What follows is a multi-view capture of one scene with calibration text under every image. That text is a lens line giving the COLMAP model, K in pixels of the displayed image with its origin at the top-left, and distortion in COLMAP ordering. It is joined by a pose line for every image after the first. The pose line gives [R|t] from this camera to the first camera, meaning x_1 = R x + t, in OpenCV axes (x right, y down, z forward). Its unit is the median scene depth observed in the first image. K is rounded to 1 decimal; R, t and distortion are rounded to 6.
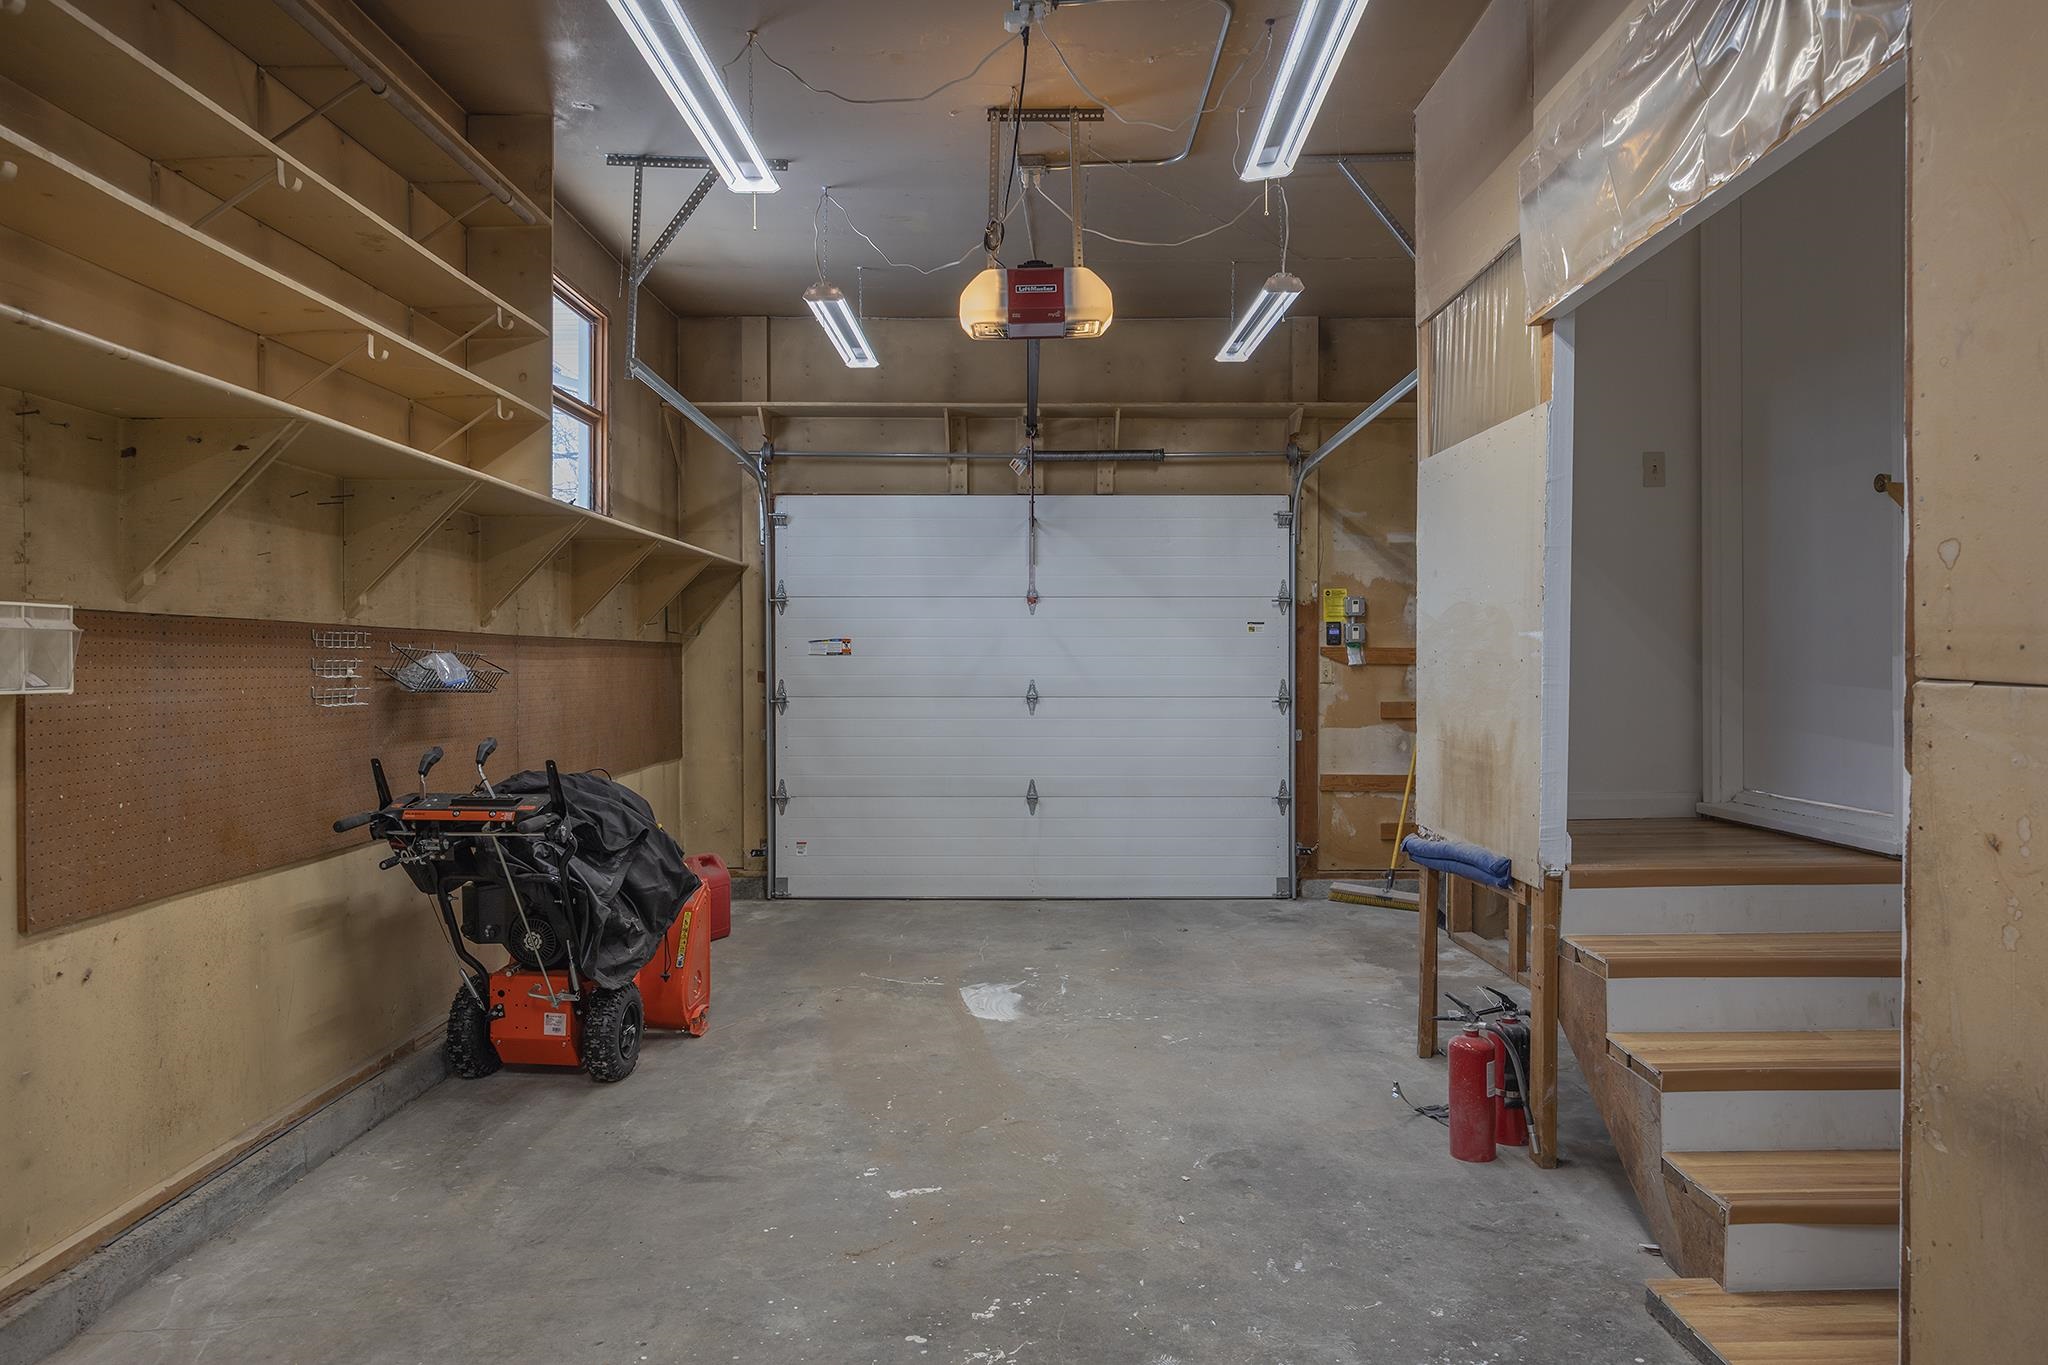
lens RADIAL K [[1353.7, 0, 1025.4], [0, 1353.7, 679.9], [0, 0, 1]] dist [-0.005571, 0.001405]
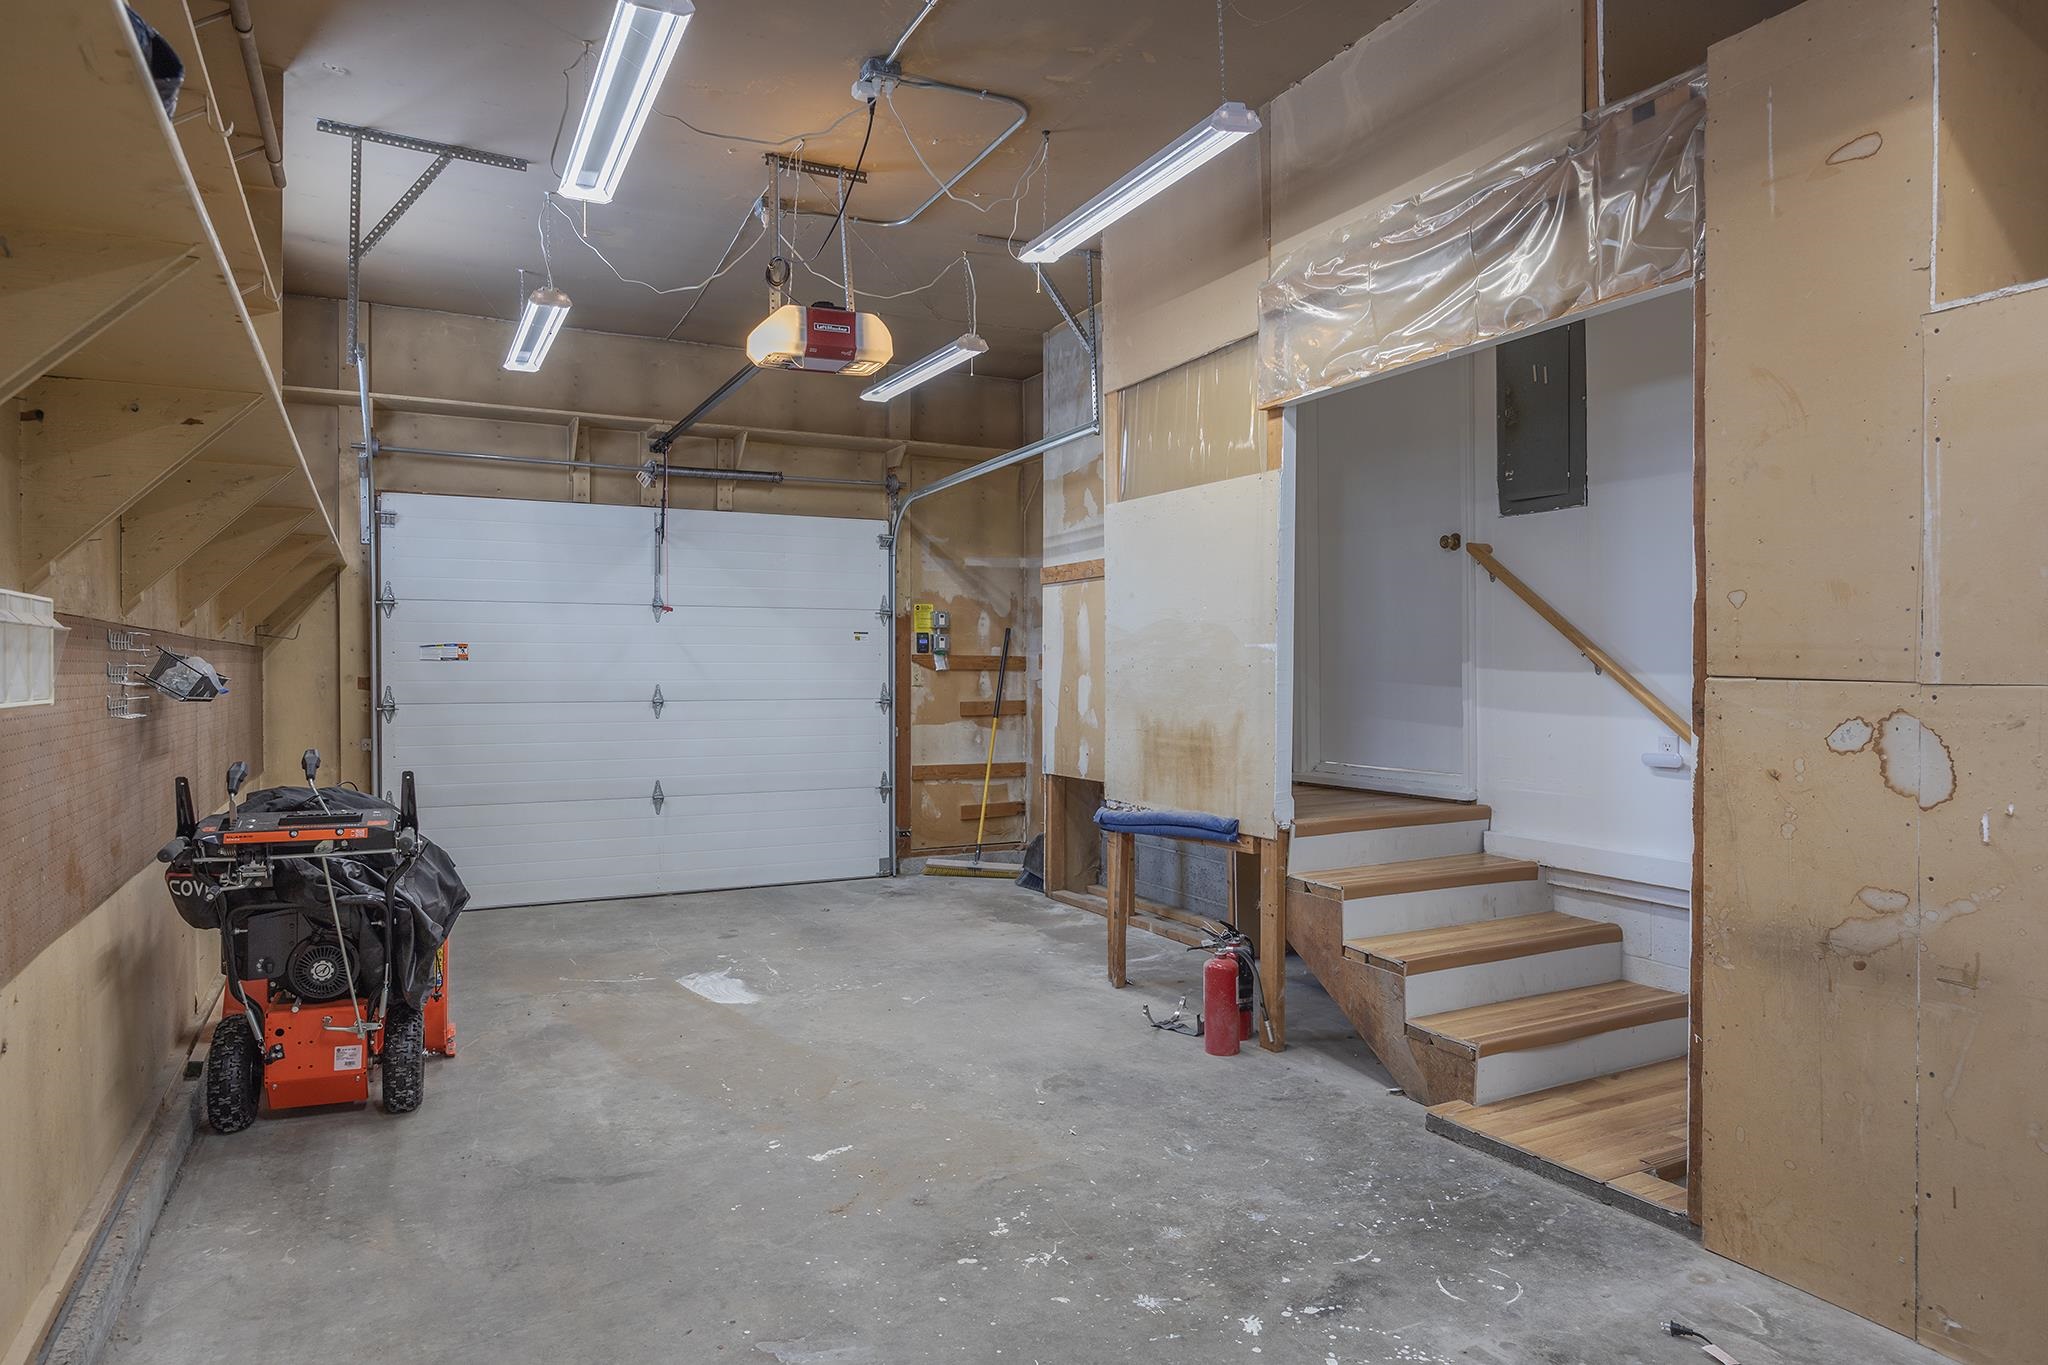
lens RADIAL K [[1253.6, 0, 1027.9], [0, 1253.6, 677.7], [0, 0, 1]] dist [-0.006825, -0.000328]
pose [[0.888226, -0.003850, 0.459391, -0.332580], [0.006423, 0.999971, -0.004038, 0.000638], [-0.459362, 0.006537, 0.888225, 0.023718]]
